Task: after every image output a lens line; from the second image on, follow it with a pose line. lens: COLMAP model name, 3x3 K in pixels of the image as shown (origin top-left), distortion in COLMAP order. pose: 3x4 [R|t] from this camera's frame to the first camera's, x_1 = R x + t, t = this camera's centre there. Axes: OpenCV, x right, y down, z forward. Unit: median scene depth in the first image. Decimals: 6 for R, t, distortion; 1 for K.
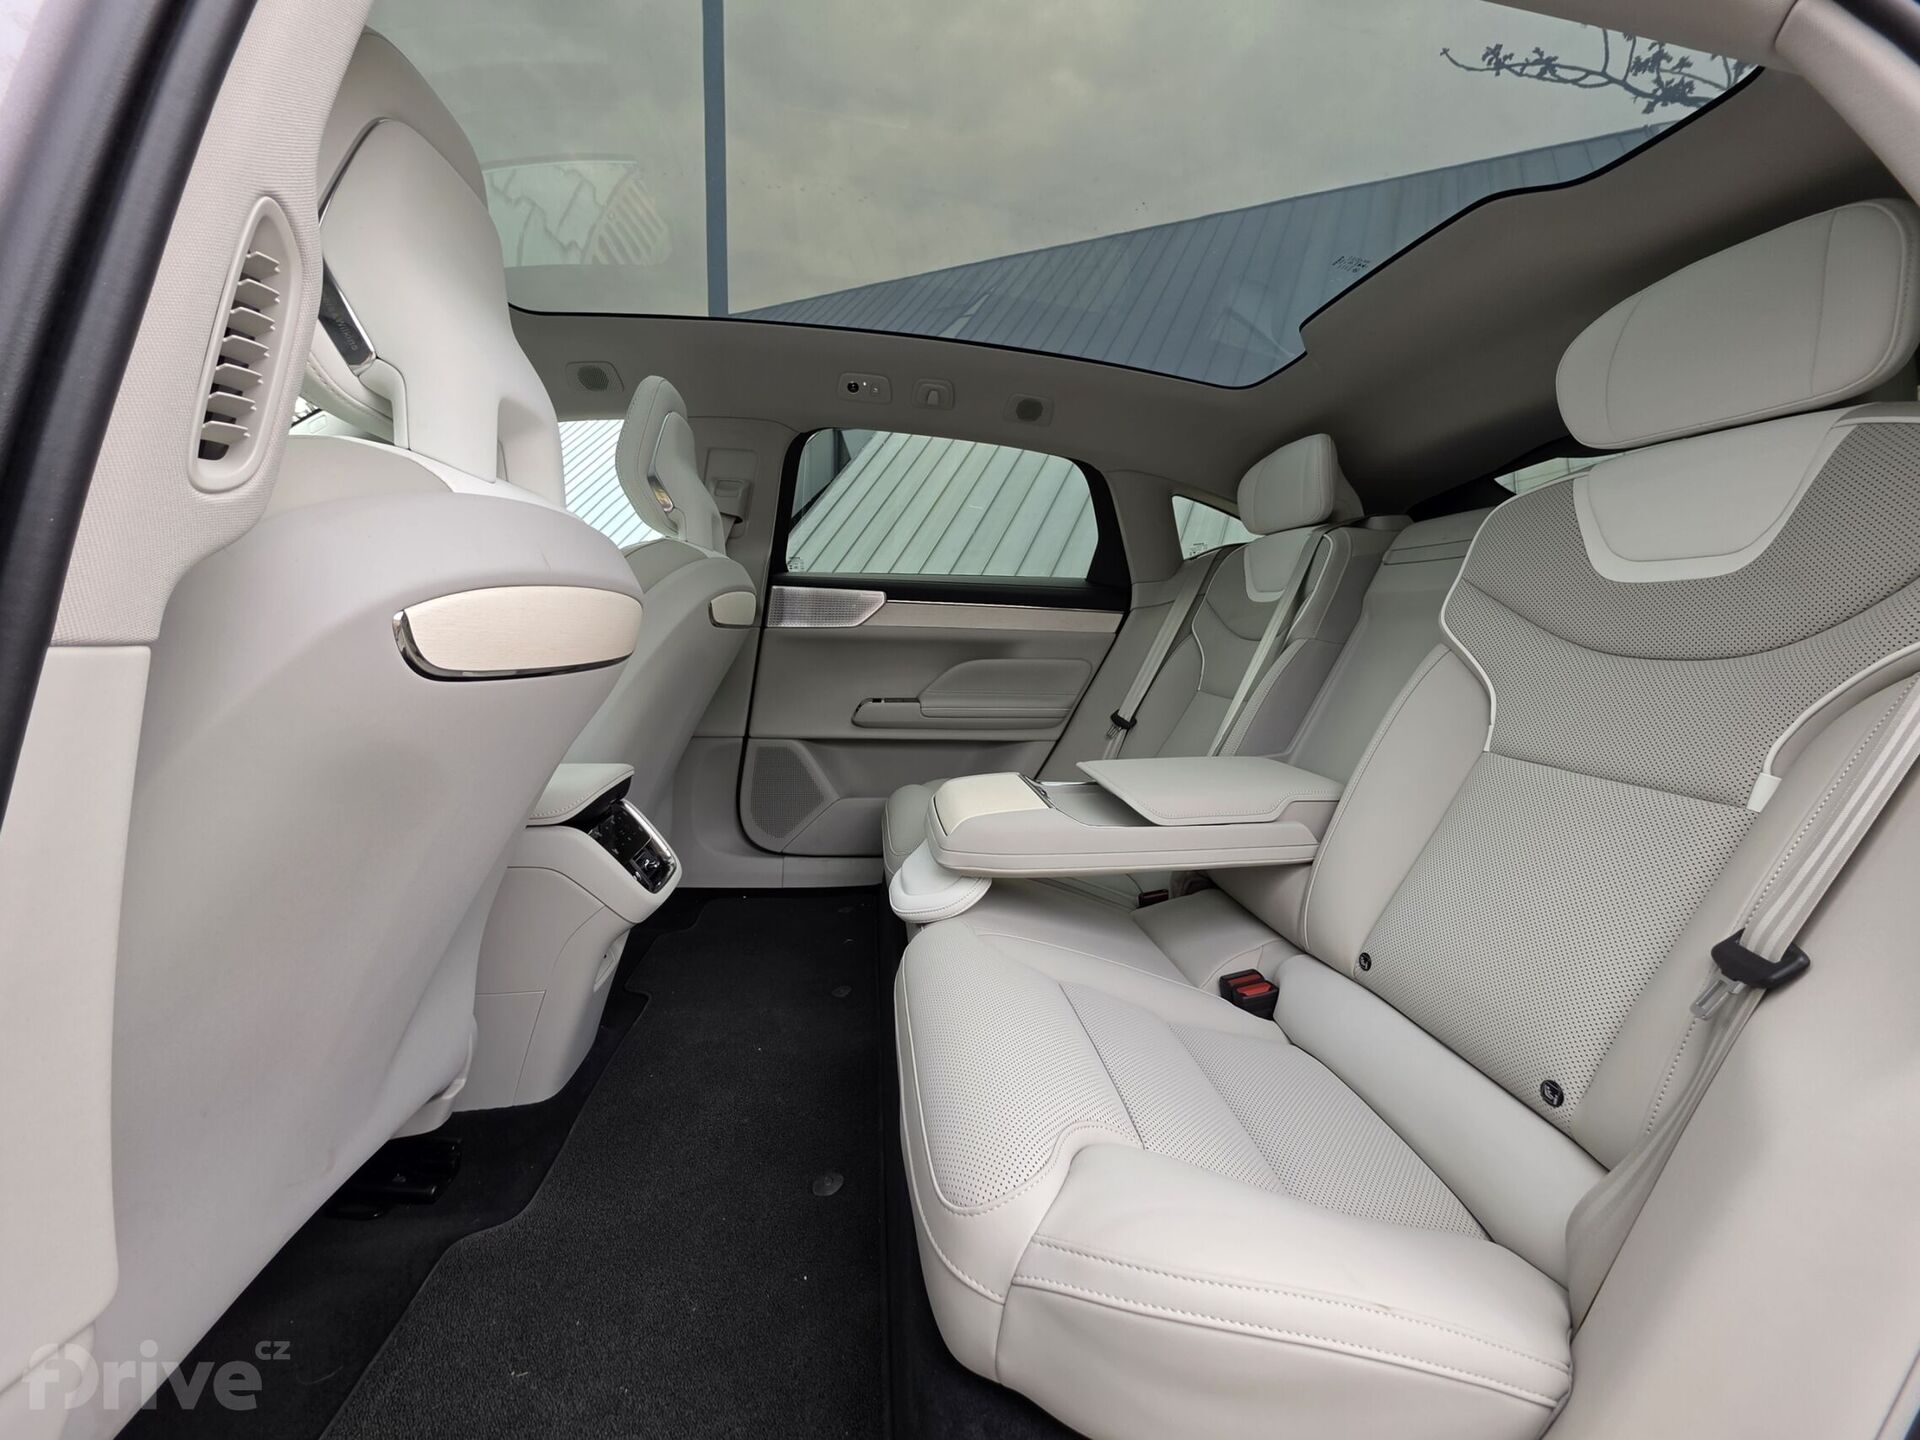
lens RADIAL K [[771.8, 0, 959.4], [0, 771.8, 707.8], [0, 0, 1]] dist [-0.003266, -0.000238]
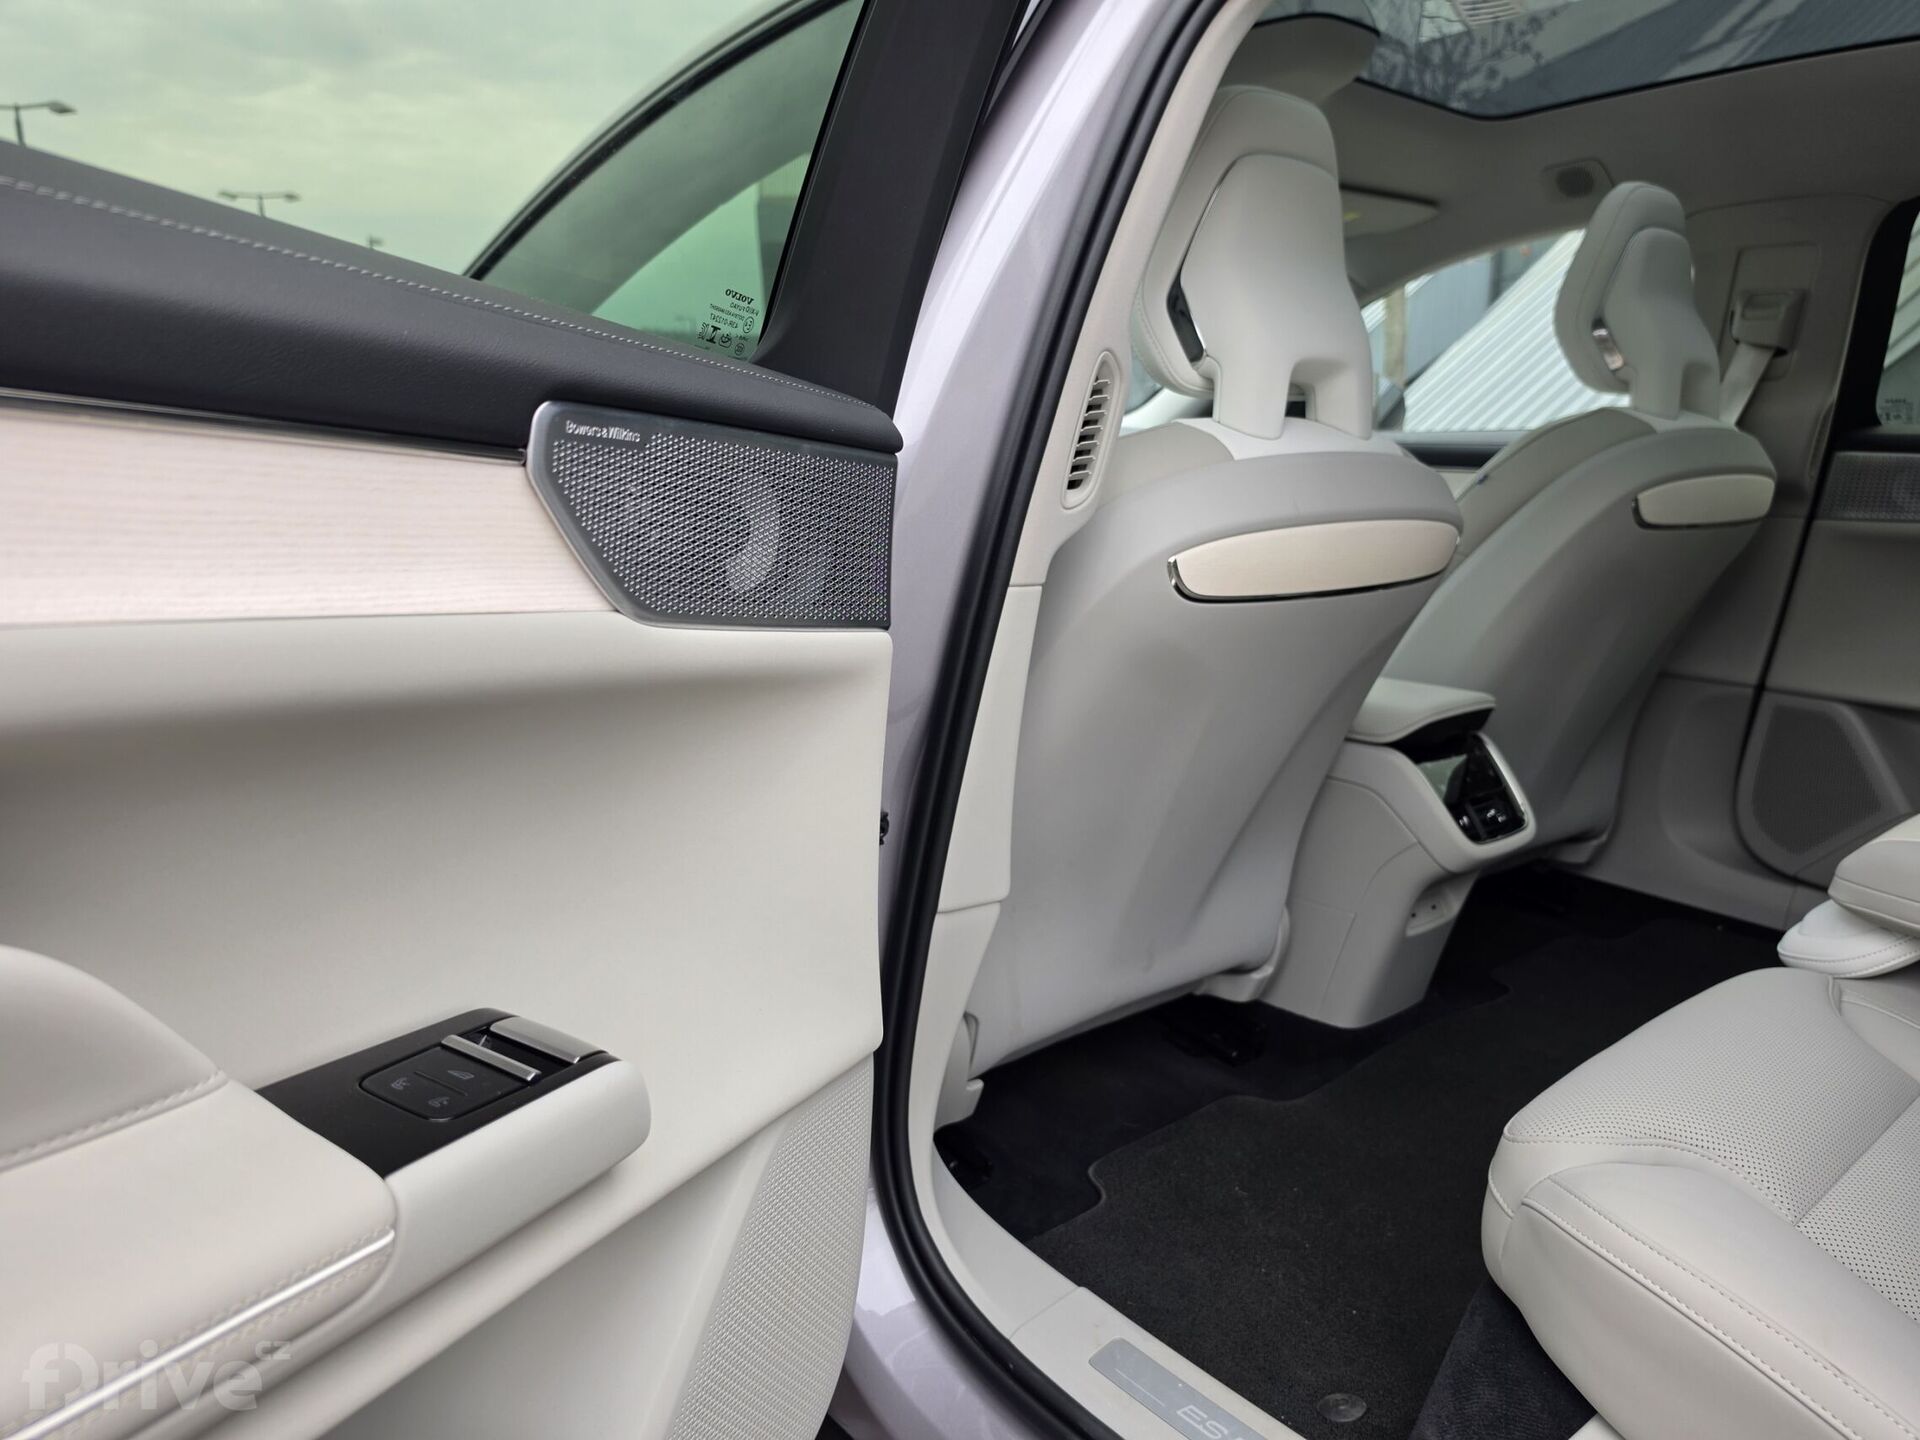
lens RADIAL K [[1310.1, 0, 960.0], [0, 1310.1, 720.0], [0, 0, 1]] dist [-0.001278, -0.000301]
pose [[0.554063, 0.157005, -0.817535, 0.516812], [-0.084232, 0.987587, 0.132577, -0.049597], [0.828202, -0.004594, 0.560410, -0.341182]]
